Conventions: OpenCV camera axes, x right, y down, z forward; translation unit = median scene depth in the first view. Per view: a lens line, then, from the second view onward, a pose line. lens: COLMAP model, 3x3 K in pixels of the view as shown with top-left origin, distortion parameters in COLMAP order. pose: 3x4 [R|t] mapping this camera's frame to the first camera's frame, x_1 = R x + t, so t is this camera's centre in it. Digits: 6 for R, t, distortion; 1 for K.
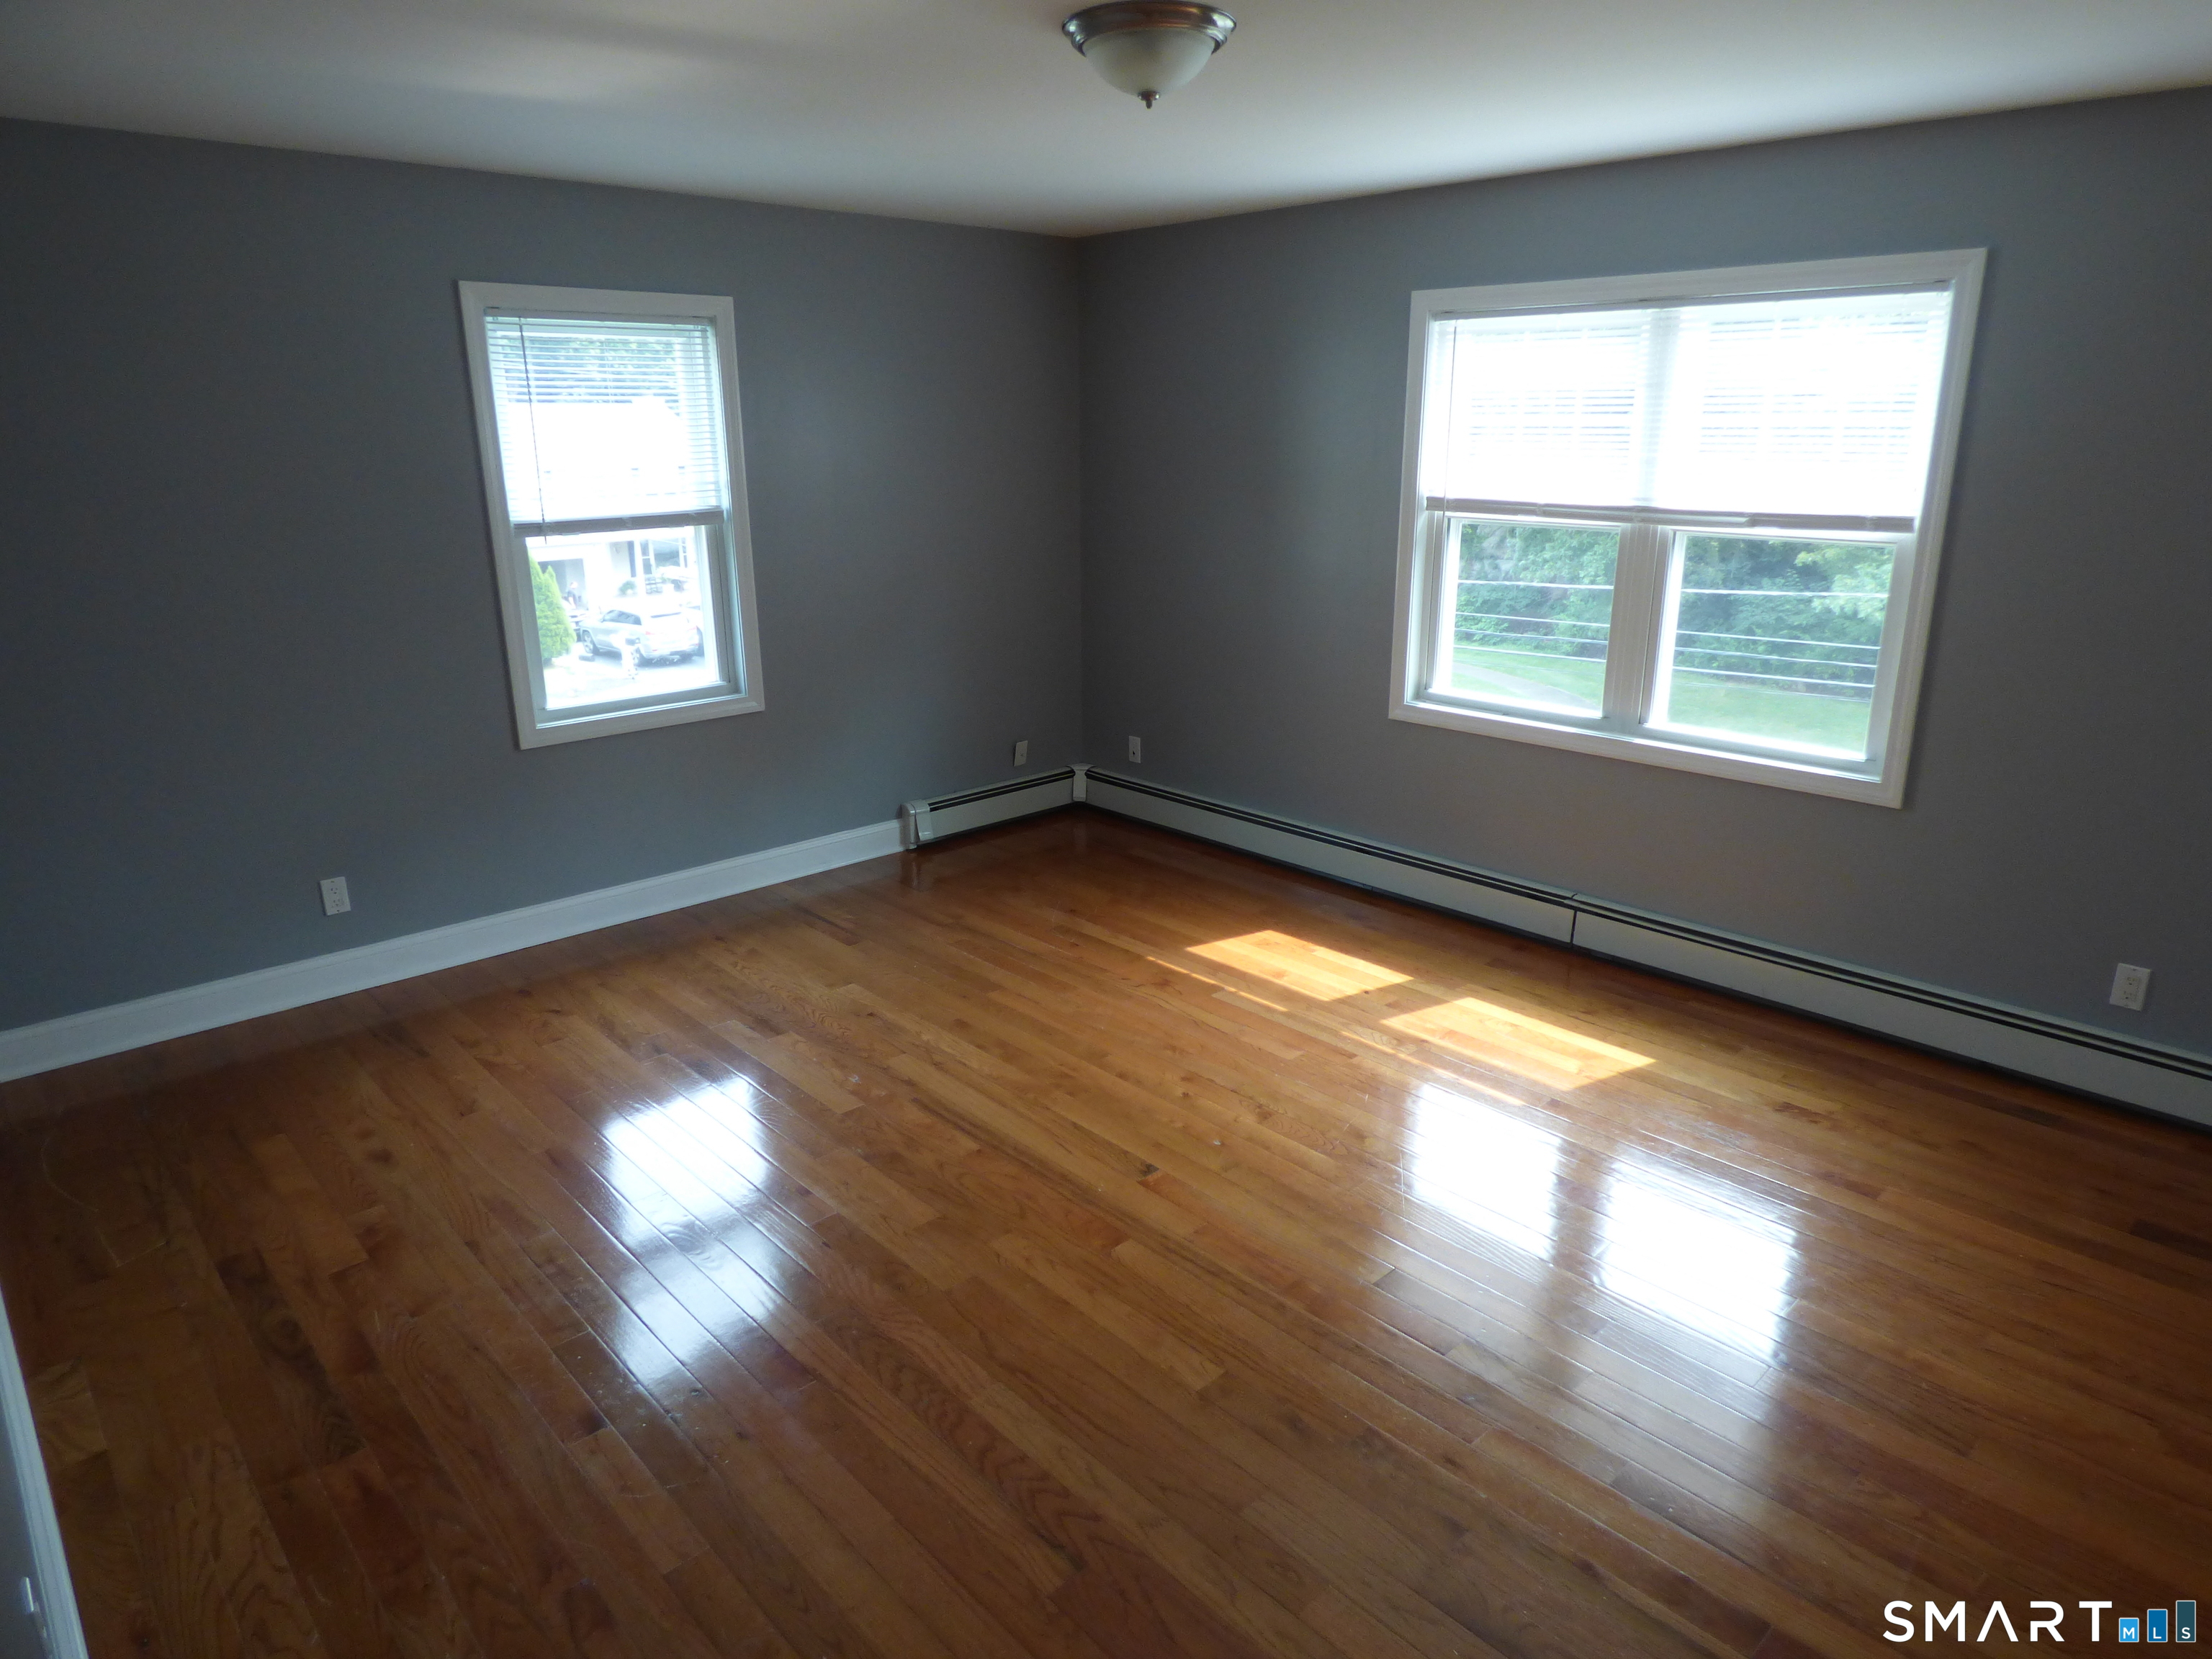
lens RADIAL K [[1336.3, 0, 1108.8], [0, 1336.3, 822.4], [0, 0, 1]] dist [0.000818, -0.051552]
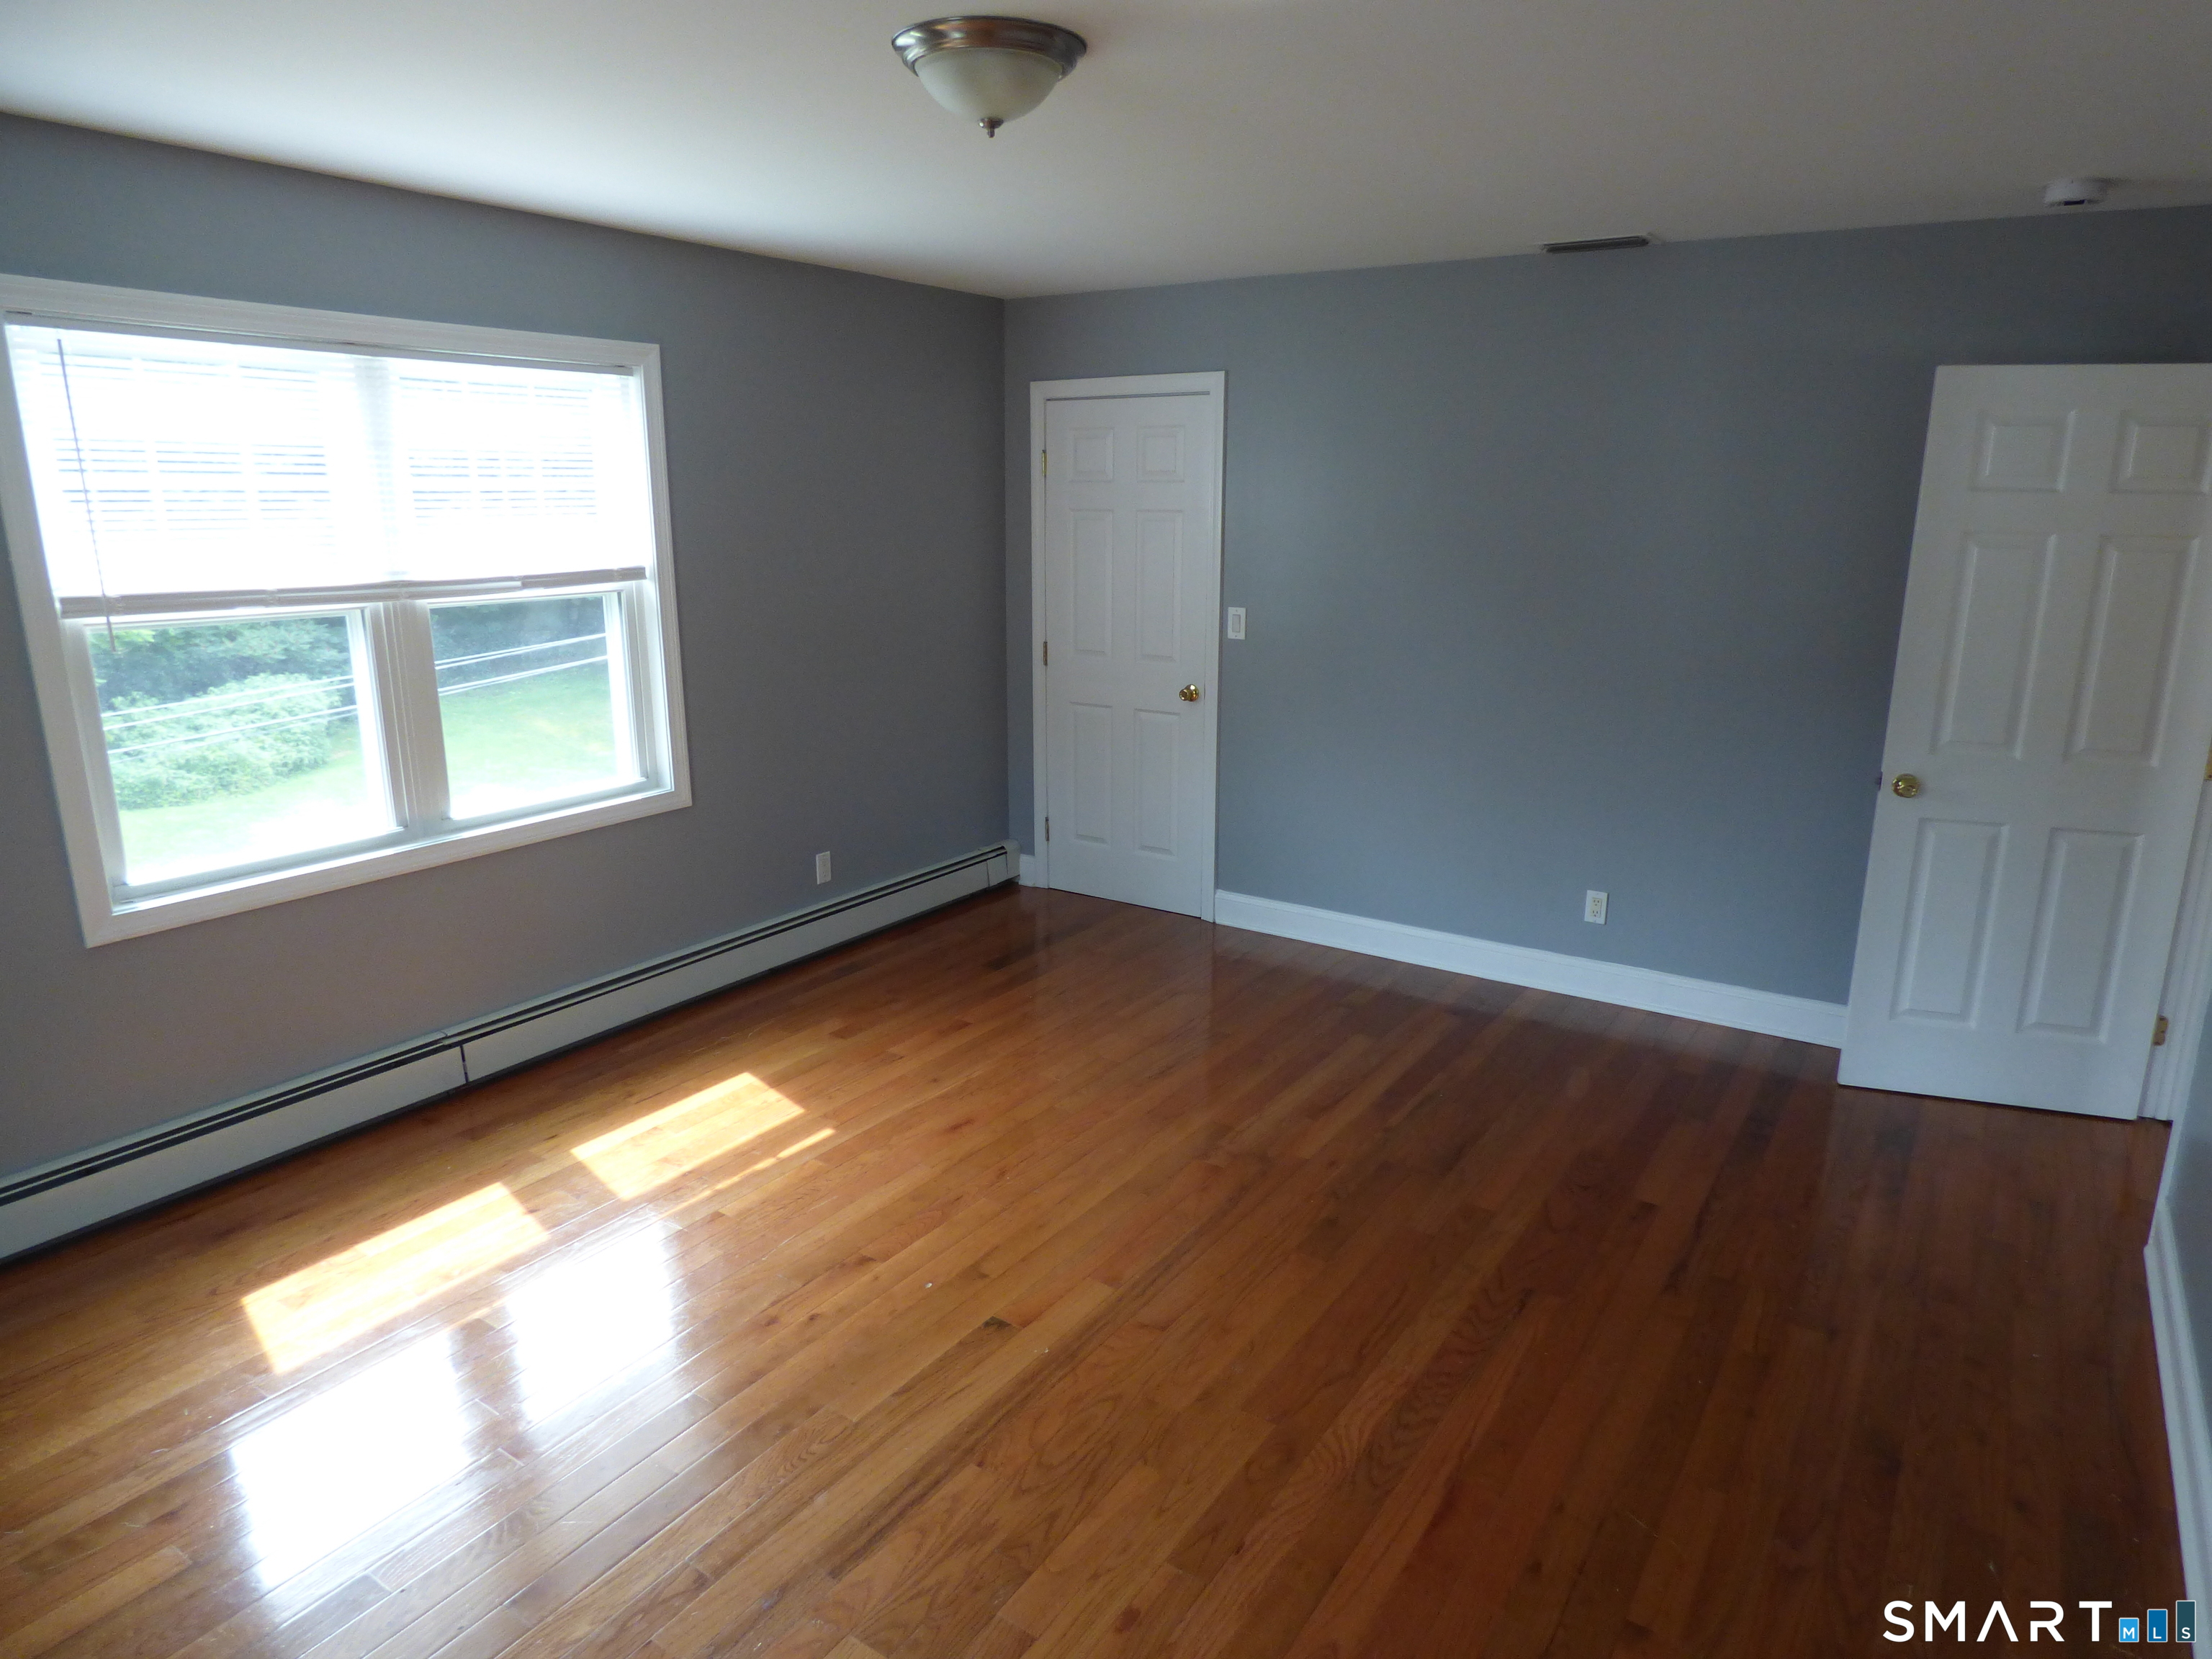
lens RADIAL K [[1383.8, 0, 1110.5], [0, 1383.8, 827.1], [0, 0, 1]] dist [-0.001938, 0.014455]
pose [[-0.232569, -0.223626, 0.946522, -0.635837], [0.278696, 0.917072, 0.285146, -0.227493], [-0.931794, 0.330108, -0.150959, 0.788581]]
